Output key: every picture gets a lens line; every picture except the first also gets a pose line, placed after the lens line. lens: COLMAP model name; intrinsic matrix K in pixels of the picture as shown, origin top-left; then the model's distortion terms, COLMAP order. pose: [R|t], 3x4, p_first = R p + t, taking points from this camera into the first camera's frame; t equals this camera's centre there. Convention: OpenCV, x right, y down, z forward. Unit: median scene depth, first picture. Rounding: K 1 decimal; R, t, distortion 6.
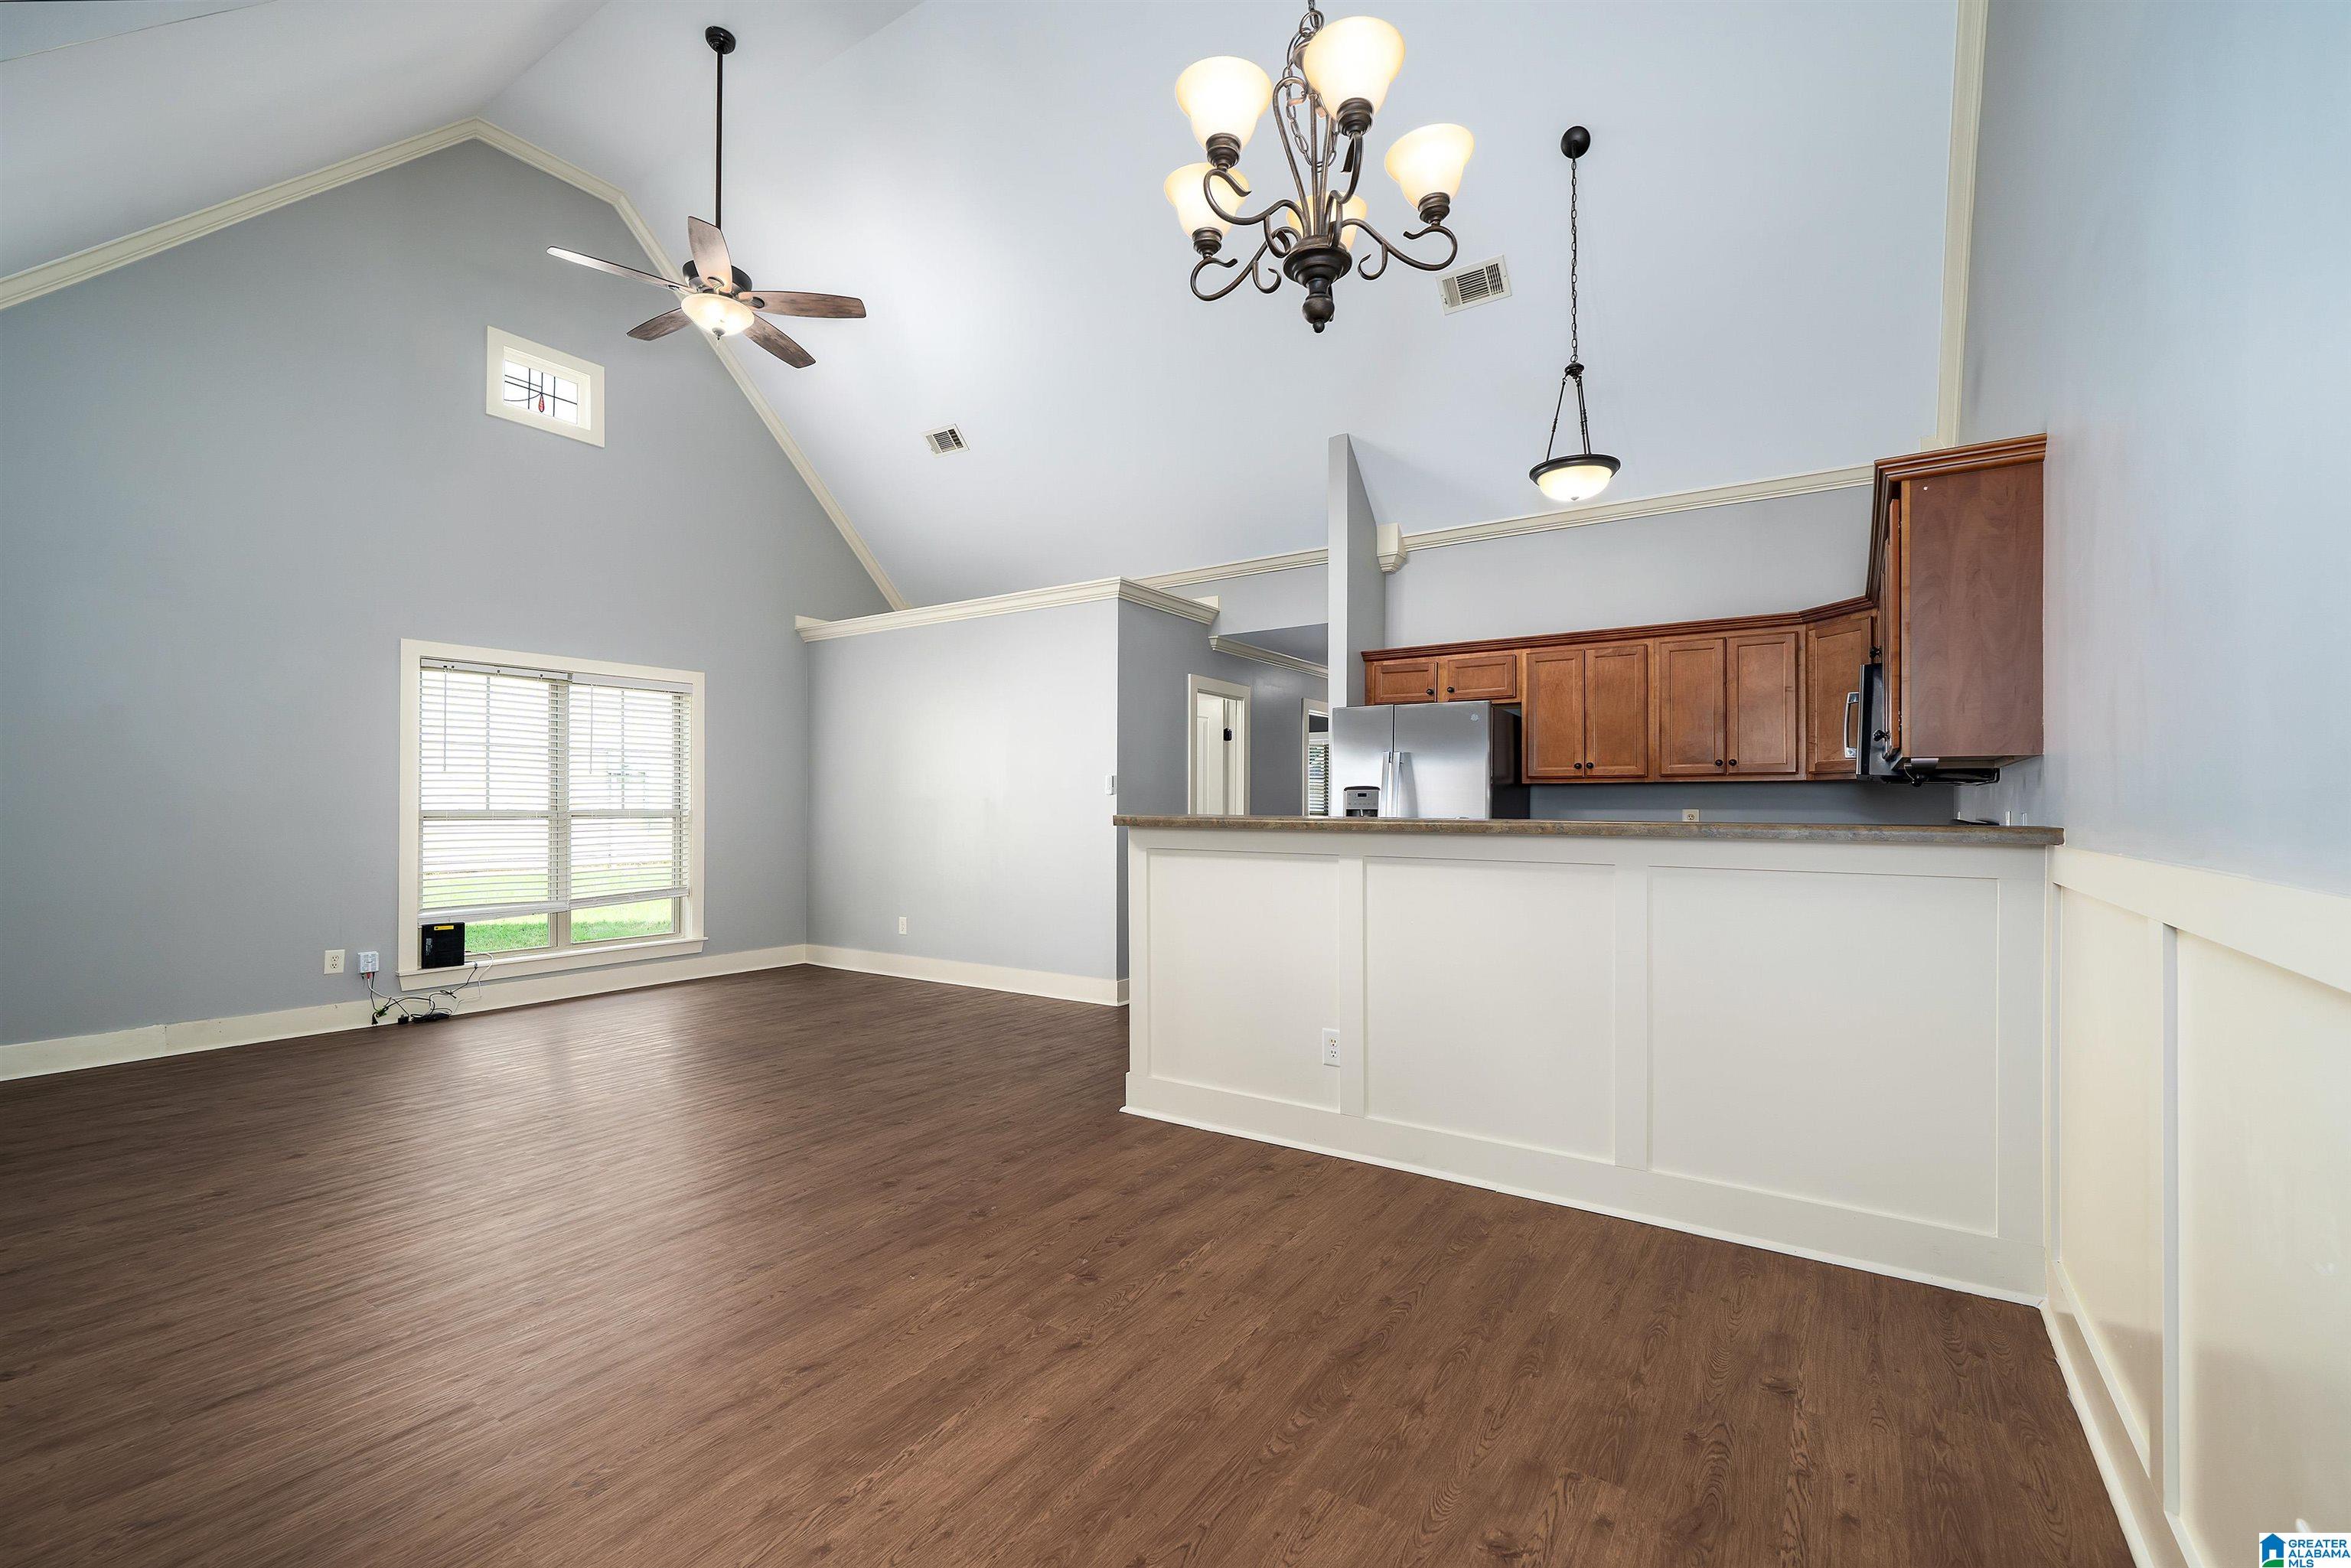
lens RADIAL K [[986.4, 0, 1179.4], [0, 986.4, 790.7], [0, 0, 1]] dist [0.000043, 0.000058]
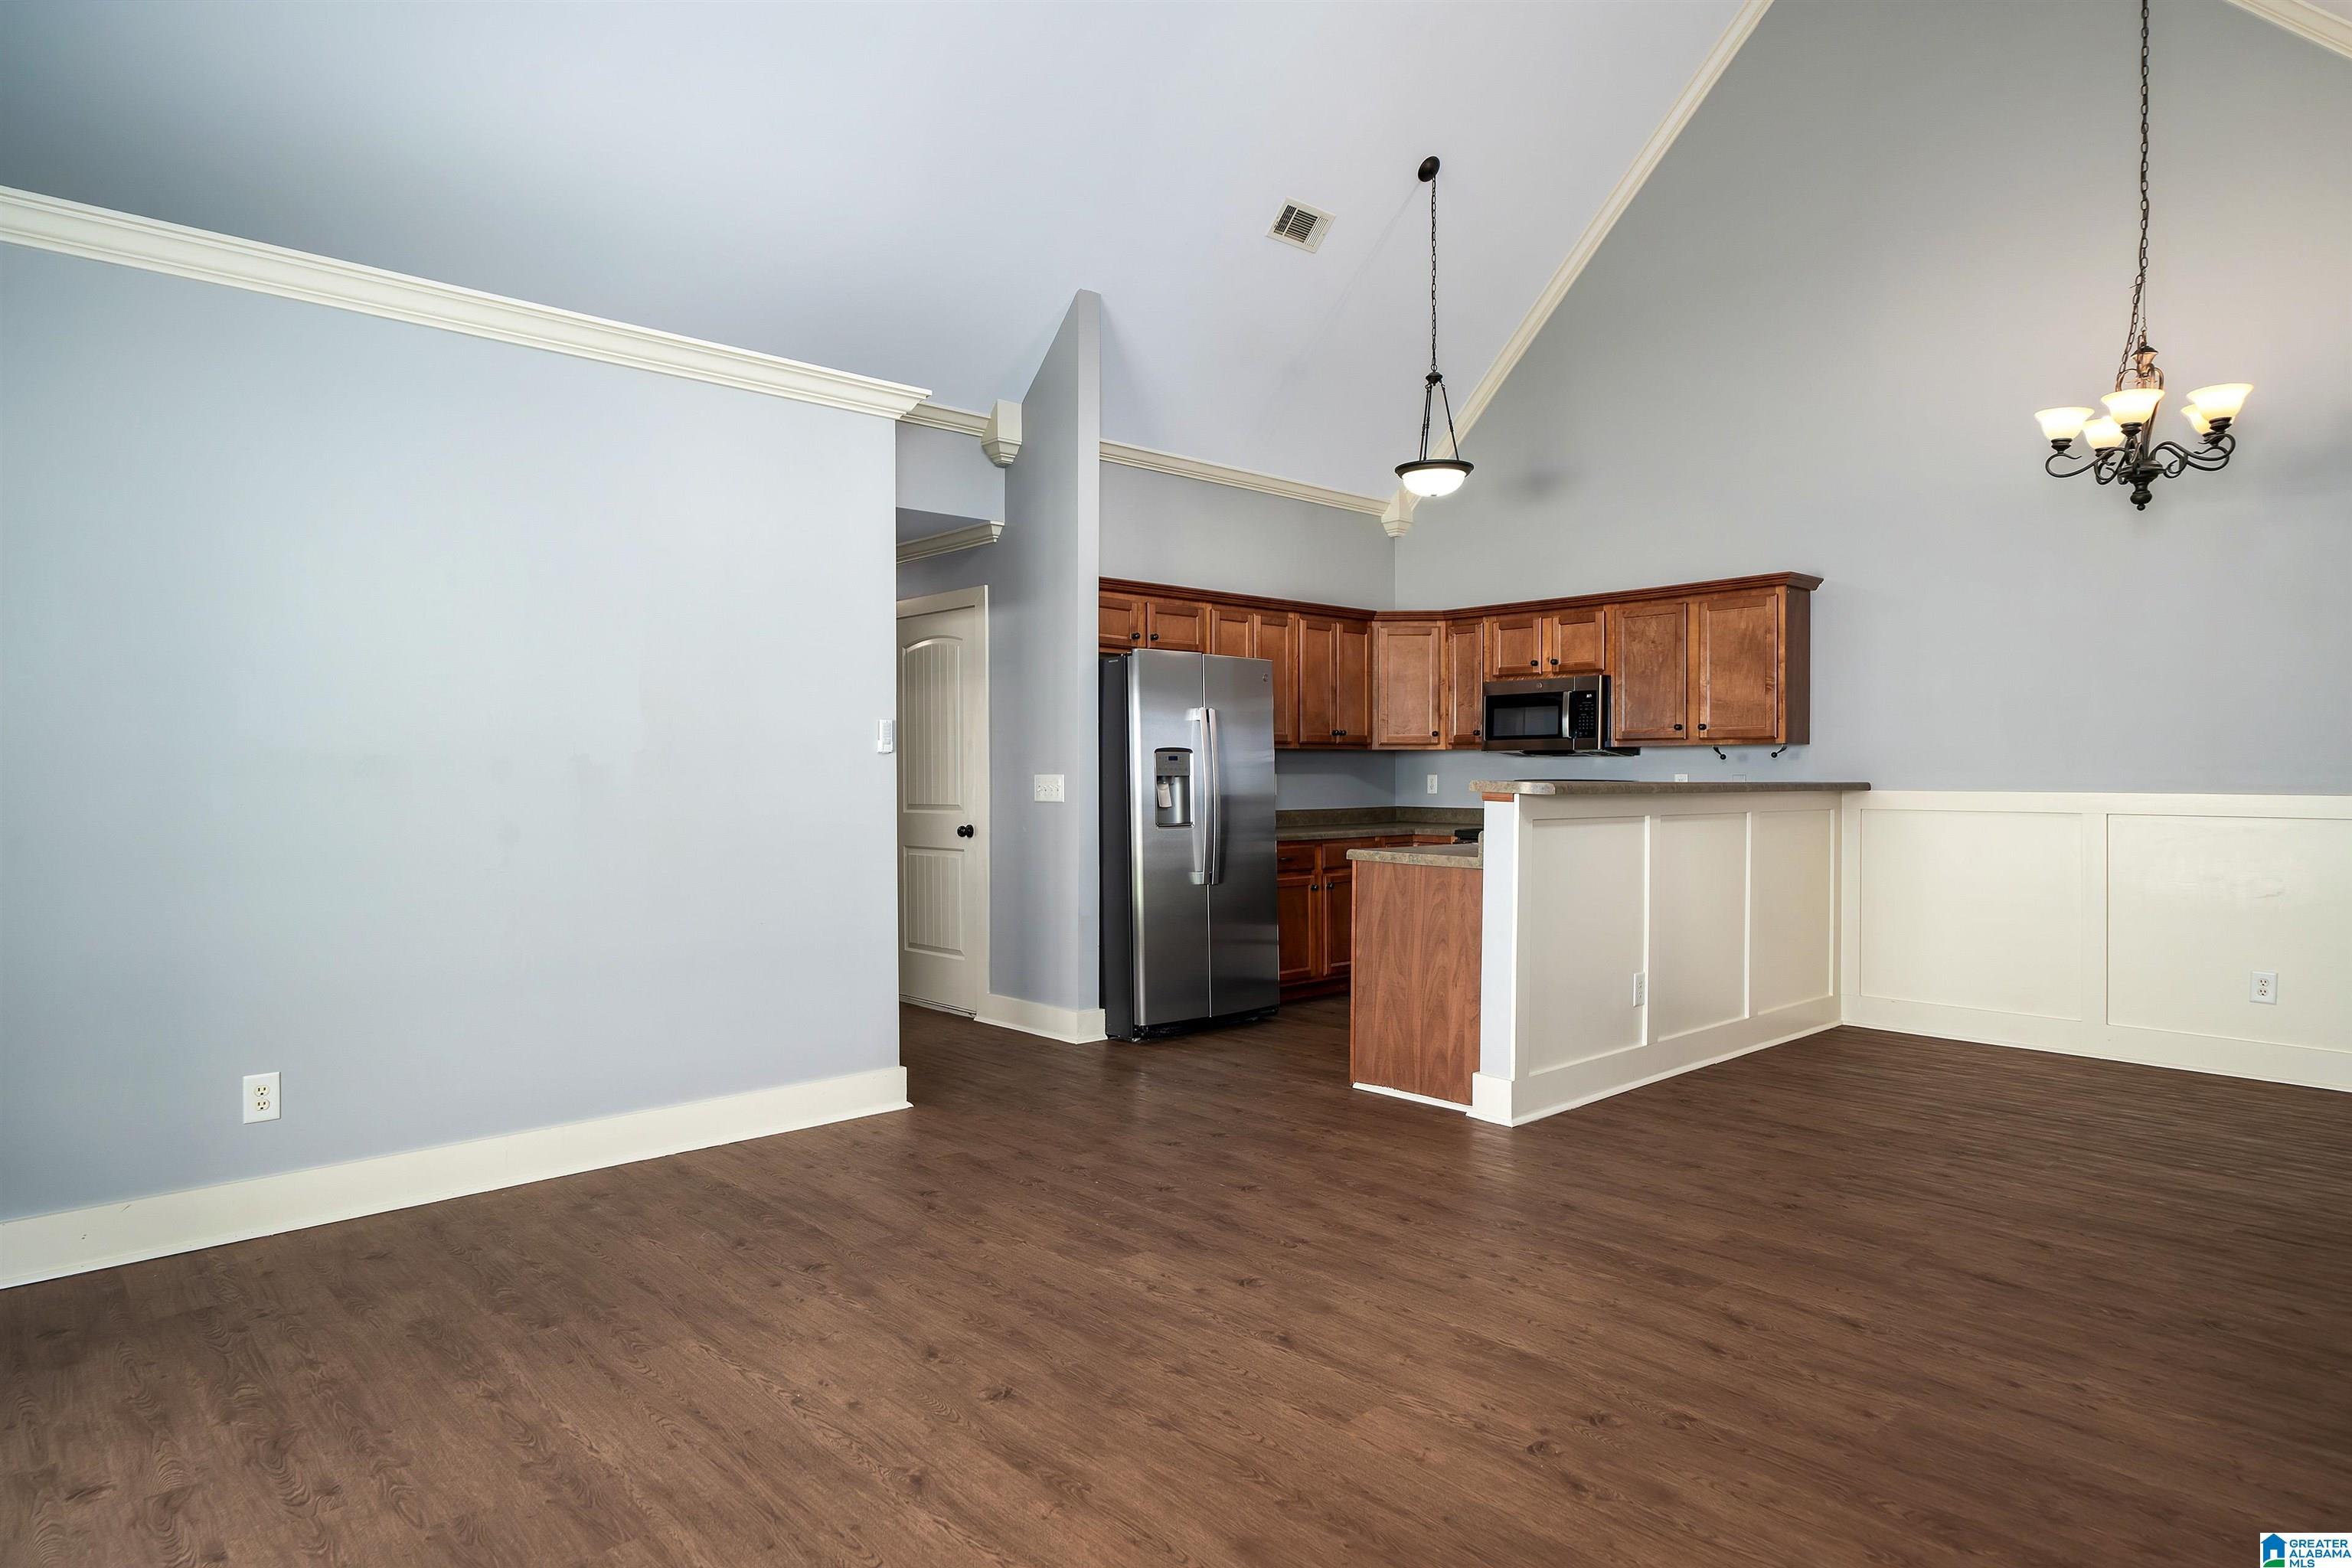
lens RADIAL K [[1373.4, 0, 1167.6], [0, 1373.4, 785.4], [0, 0, 1]] dist [0.003956, 0.000442]
pose [[0.236580, -0.014852, 0.971499, -0.873070], [-0.016005, 0.999688, 0.019180, 0.004818], [-0.971480, -0.020086, 0.236268, 0.681604]]
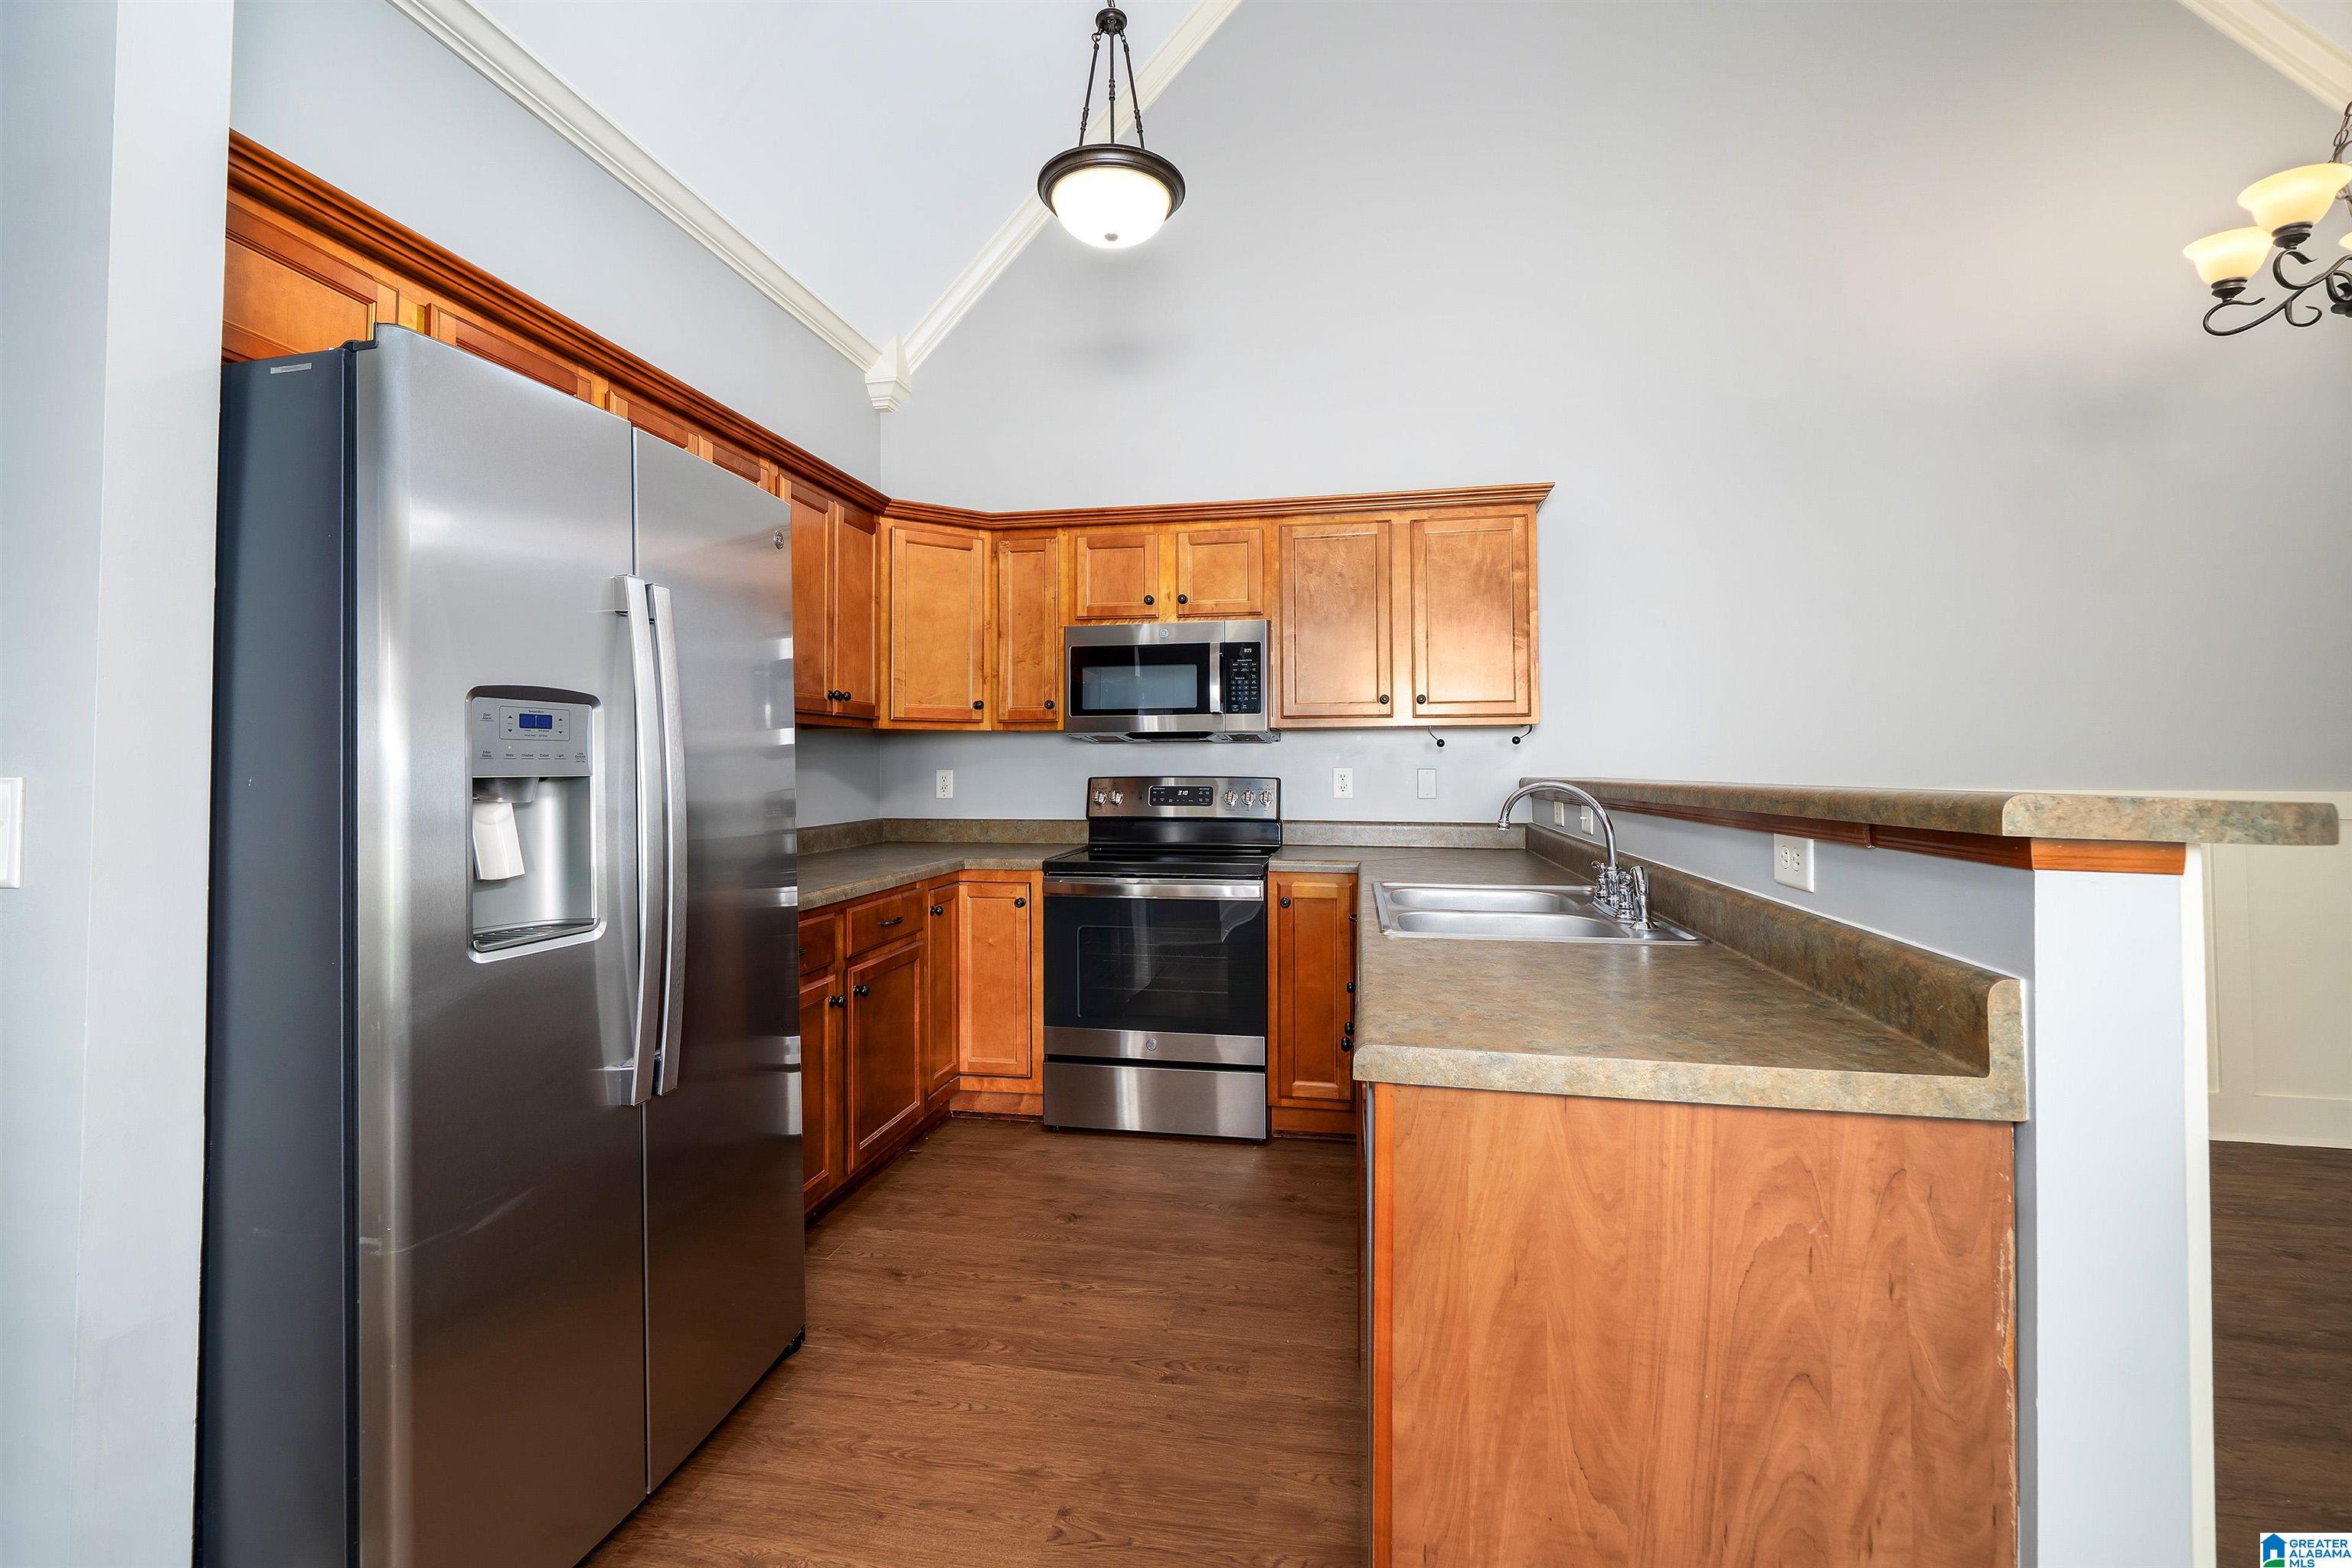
lens RADIAL K [[1016.3, 0, 1173.7], [0, 1016.3, 737.0], [0, 0, 1]] dist [-0.000975, -0.000039]
pose [[-0.394414, 0.021322, 0.918685, -0.115967], [-0.016414, 0.999408, -0.030243, 0.012821], [-0.918786, -0.027008, -0.393831, 0.886595]]
